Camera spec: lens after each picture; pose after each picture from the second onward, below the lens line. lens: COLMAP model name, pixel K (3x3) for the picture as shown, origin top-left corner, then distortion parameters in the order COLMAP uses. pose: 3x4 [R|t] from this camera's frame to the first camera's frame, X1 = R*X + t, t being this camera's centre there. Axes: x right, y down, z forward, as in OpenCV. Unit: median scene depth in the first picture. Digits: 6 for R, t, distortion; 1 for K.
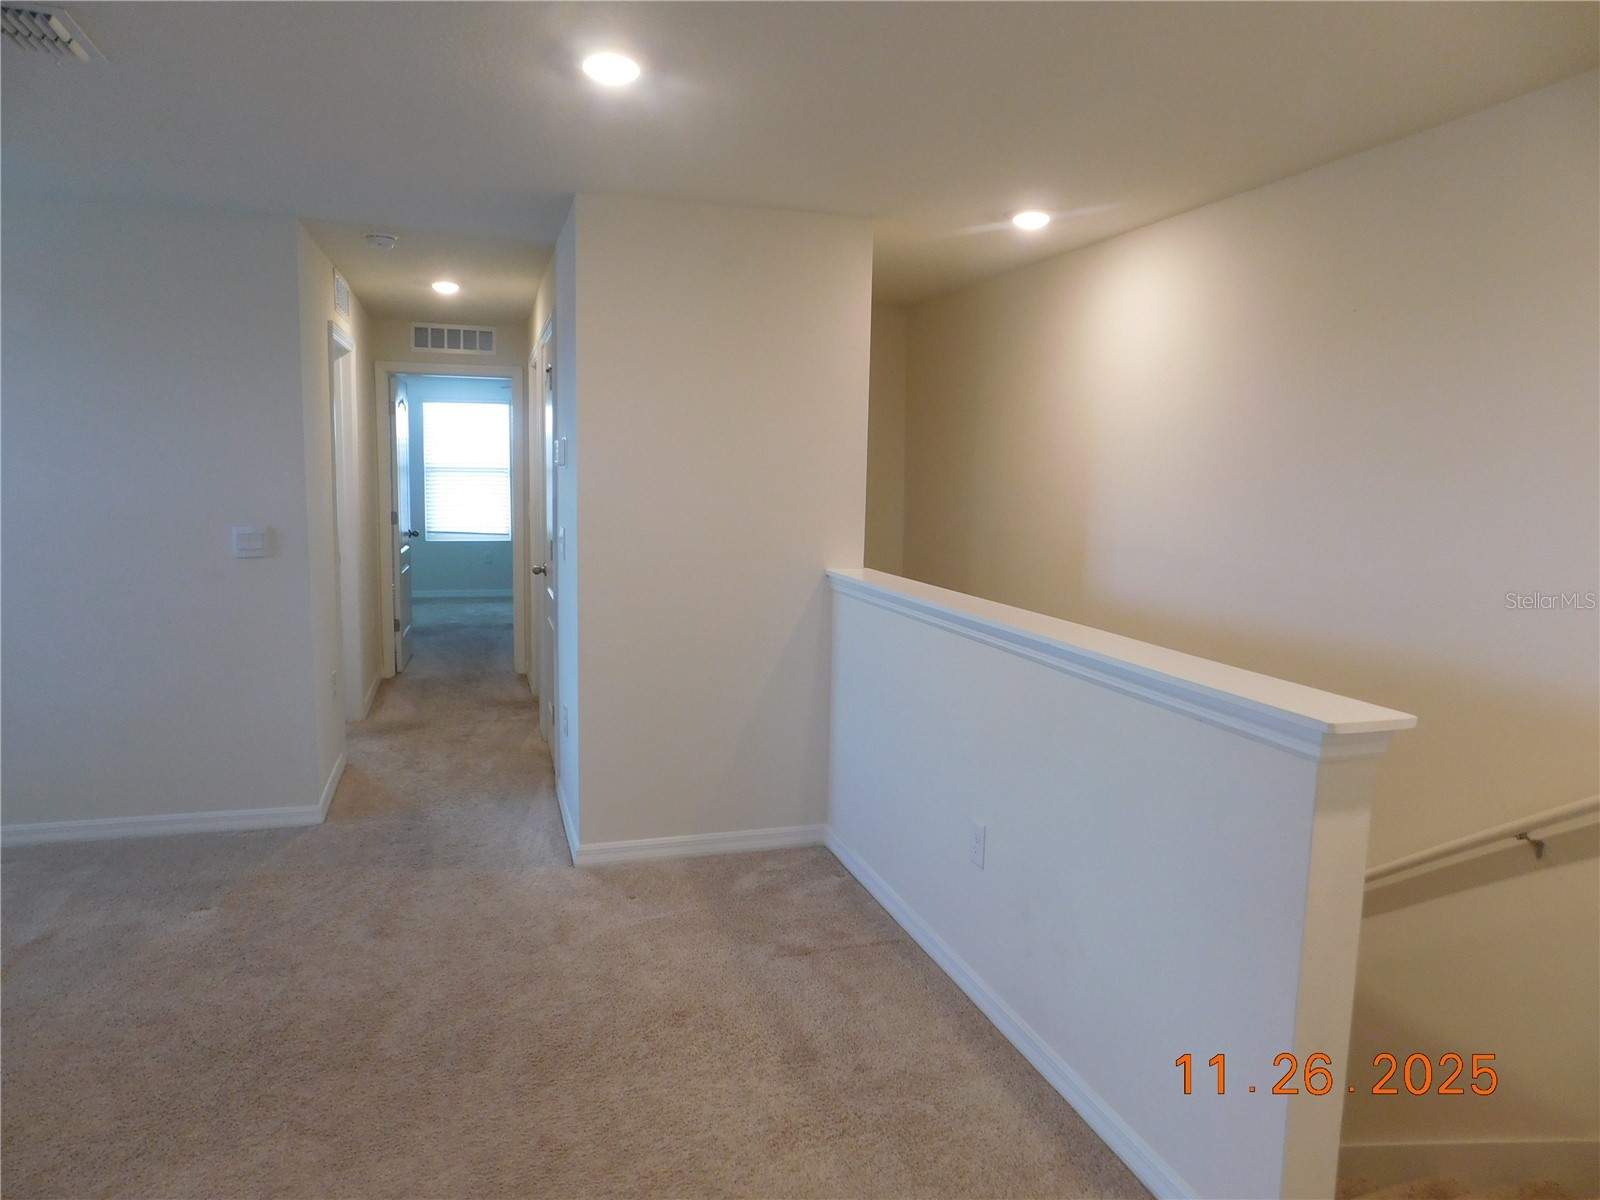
lens RADIAL K [[1049.6, 0, 796.1], [0, 1049.6, 593.9], [0, 0, 1]] dist [-0.051921, 0.019917]
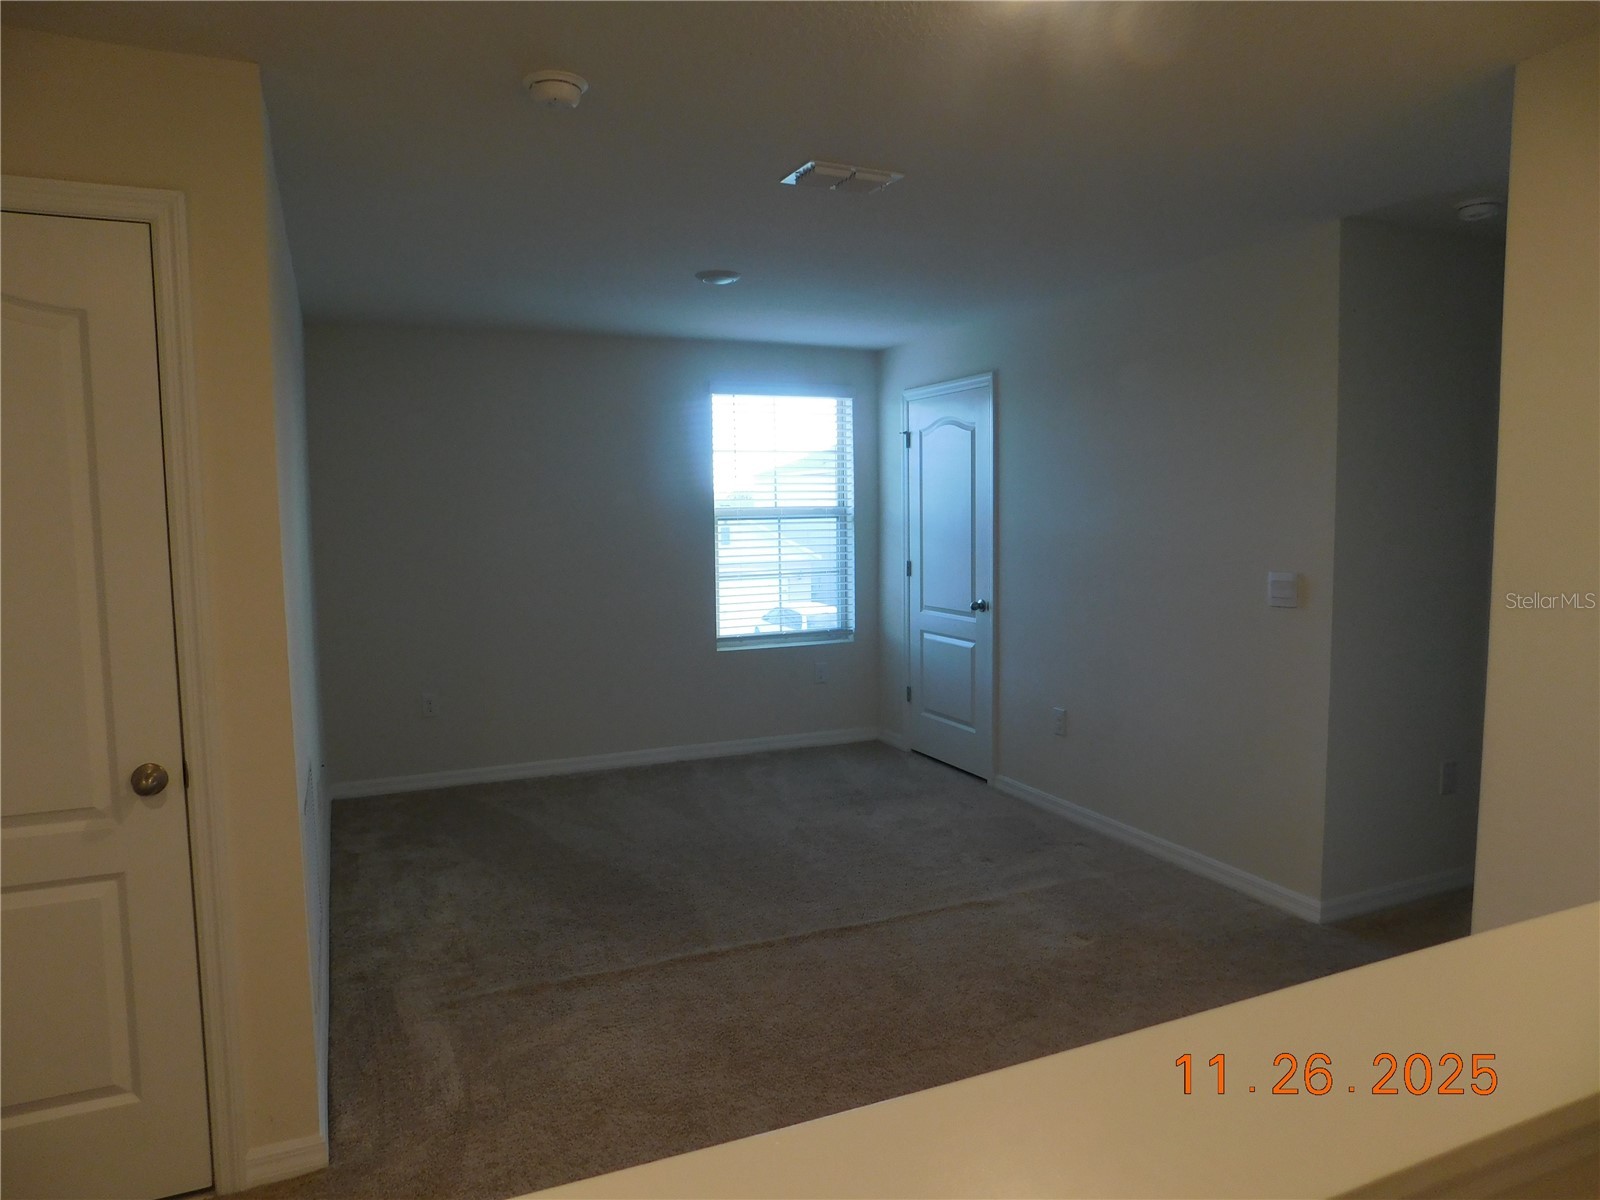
lens RADIAL K [[1049.6, 0, 802.0], [0, 1049.6, 602.6], [0, 0, 1]] dist [-0.051921, 0.019917]
pose [[0.113056, 0.073878, -0.990838, 0.353776], [-0.105510, 0.992486, 0.061963, -0.054952], [0.987971, 0.097538, 0.120001, 0.504052]]
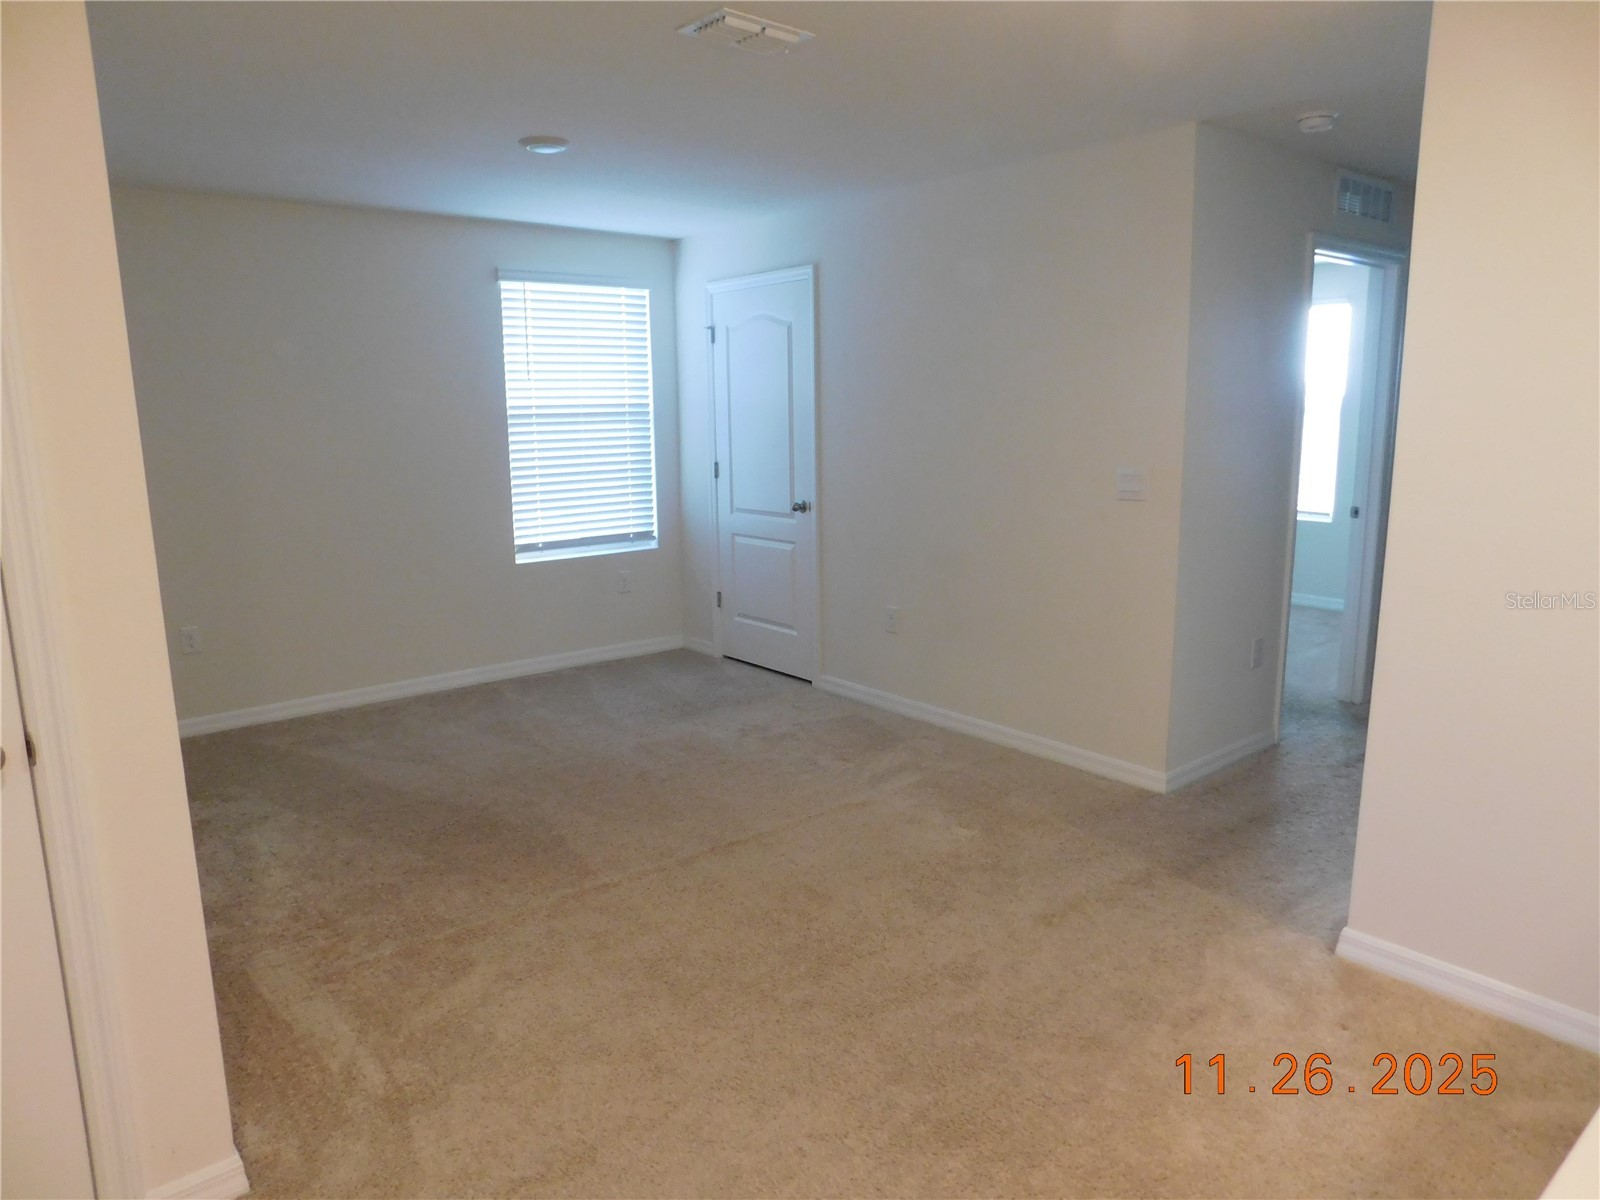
lens RADIAL K [[1049.6, 0, 801.5], [0, 1049.6, 599.8], [0, 0, 1]] dist [-0.051921, 0.019917]
pose [[0.377699, 0.148924, -0.913874, 0.271172], [-0.094130, 0.988043, 0.122107, -0.036107], [0.921131, 0.039903, 0.387202, 0.374282]]
